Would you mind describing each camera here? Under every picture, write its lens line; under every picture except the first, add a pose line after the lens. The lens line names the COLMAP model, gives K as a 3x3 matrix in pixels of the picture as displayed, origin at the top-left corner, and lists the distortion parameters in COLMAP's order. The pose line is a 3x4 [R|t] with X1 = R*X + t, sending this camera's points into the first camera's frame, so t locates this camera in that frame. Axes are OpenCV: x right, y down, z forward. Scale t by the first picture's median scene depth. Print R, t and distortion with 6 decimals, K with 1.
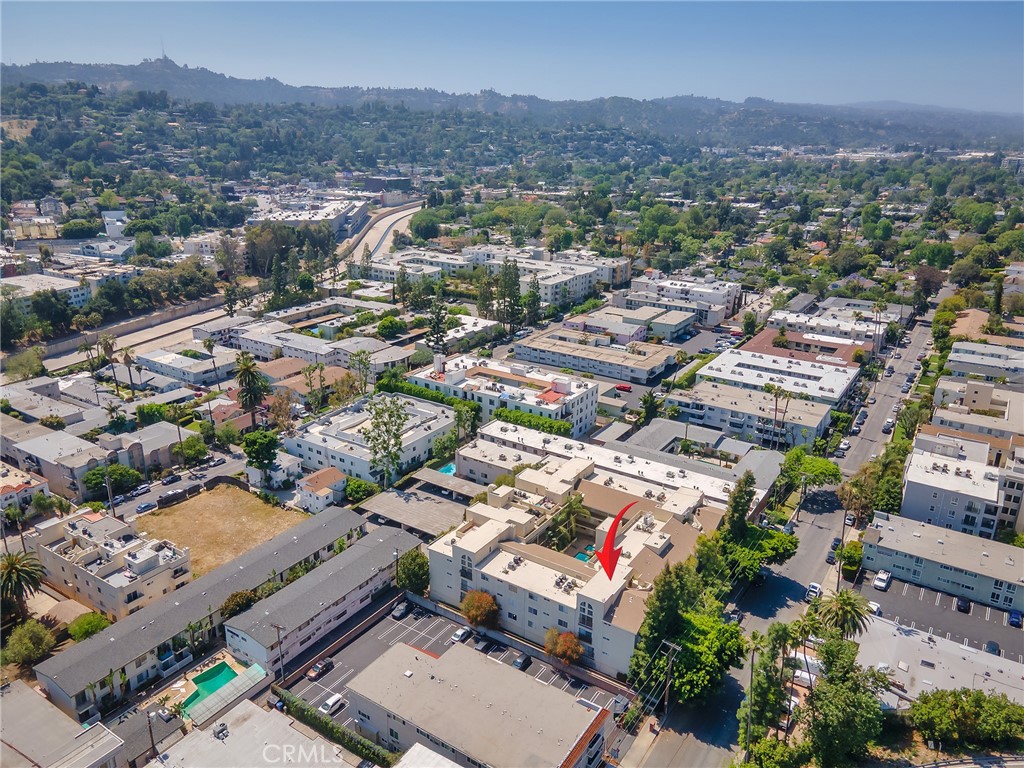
lens RADIAL K [[746.7, 0, 507.0], [0, 746.7, 357.2], [0, 0, 1]] dist [0.041180, 0.005990]
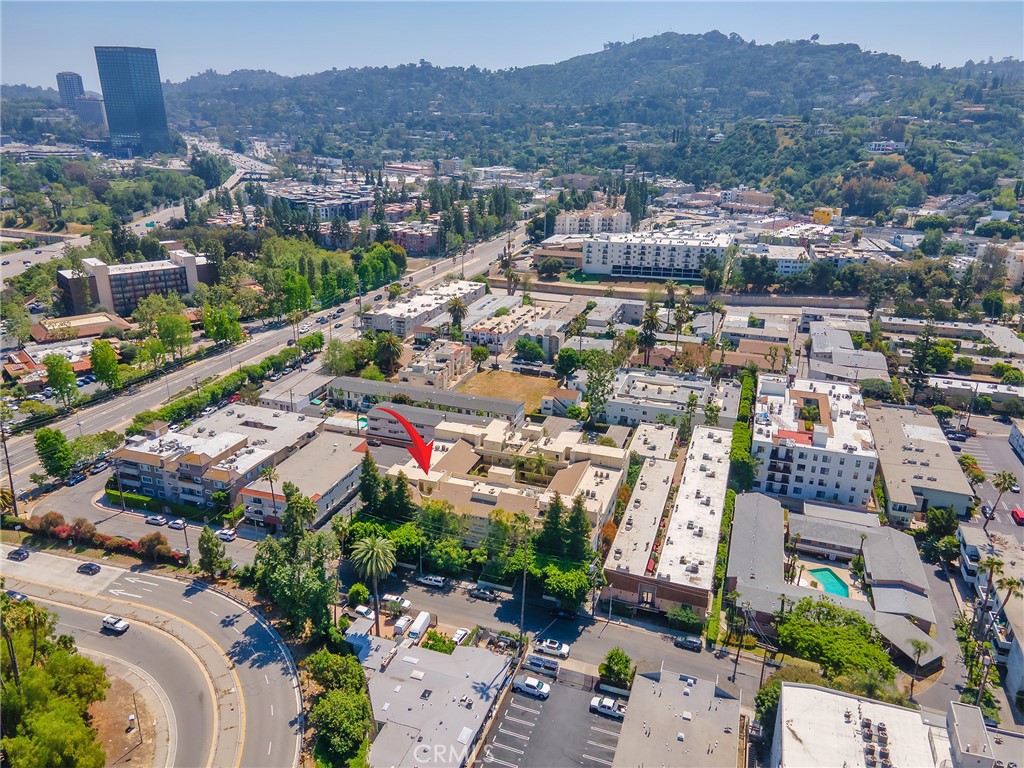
lens RADIAL K [[746.7, 0, 507.0], [0, 746.7, 357.2], [0, 0, 1]] dist [0.041180, 0.005990]
pose [[0.237981, 0.295140, -0.925342, 0.746050], [-0.296458, 0.929322, 0.220166, -0.123217], [0.924920, 0.221929, 0.308658, 0.409543]]
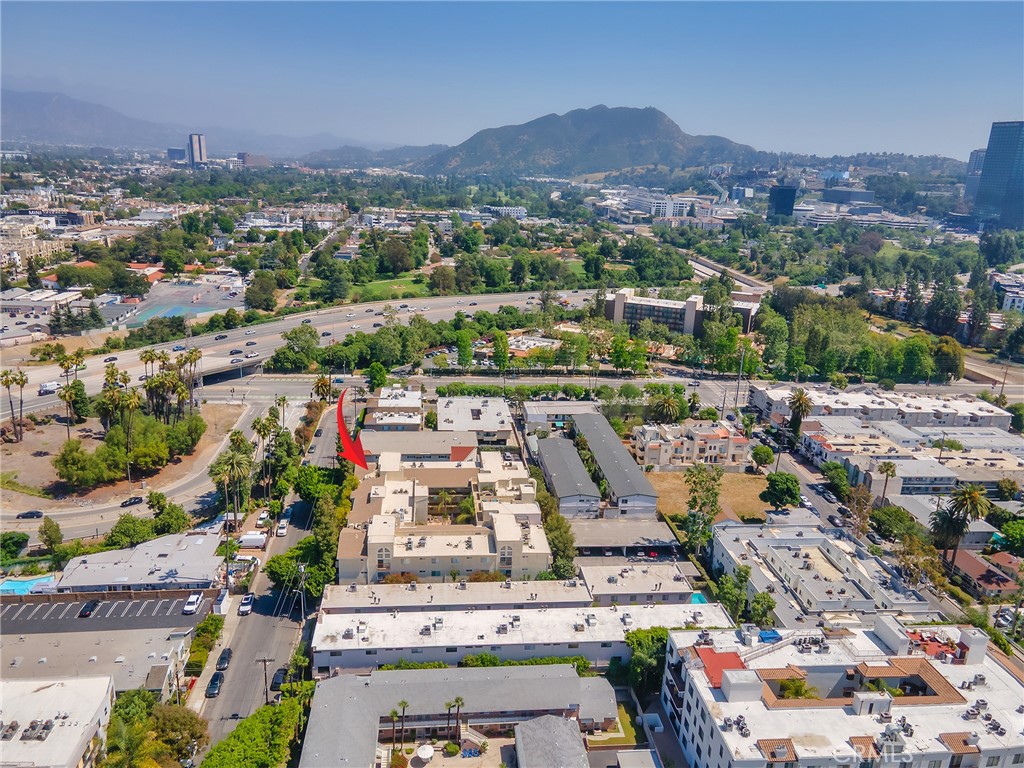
lens RADIAL K [[746.7, 0, 507.0], [0, 746.7, 357.2], [0, 0, 1]] dist [0.041180, 0.005990]
pose [[-0.770888, 0.117901, -0.625964, 0.492657], [-0.239291, 0.857136, 0.456134, -0.347132], [0.590315, 0.501416, -0.632543, 1.132306]]
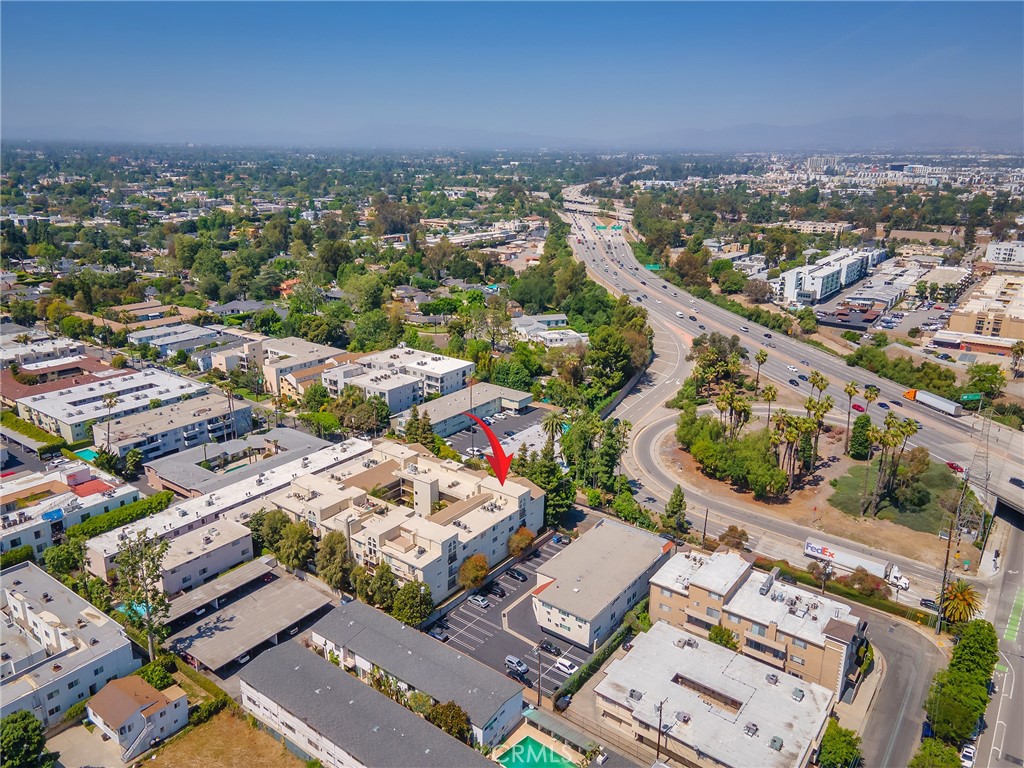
lens RADIAL K [[746.7, 0, 507.0], [0, 746.7, 357.2], [0, 0, 1]] dist [0.041180, 0.005990]
pose [[0.059199, -0.278333, 0.958659, -0.639326], [0.285360, 0.924987, 0.250935, -0.149843], [-0.956590, 0.258707, 0.134184, 0.432822]]
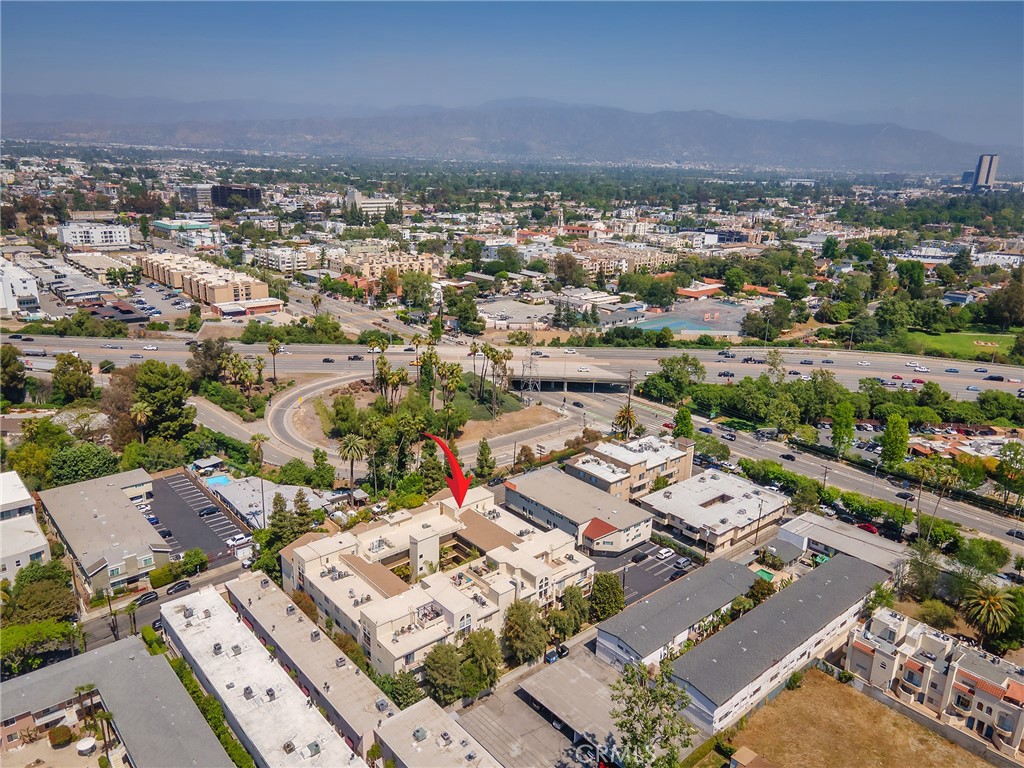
lens RADIAL K [[746.7, 0, 507.0], [0, 746.7, 357.2], [0, 0, 1]] dist [0.041180, 0.005990]
pose [[-0.960534, -0.109784, 0.255583, -0.141996], [0.043548, 0.848143, 0.527975, -0.356653], [-0.274734, 0.518267, -0.809889, 1.116976]]
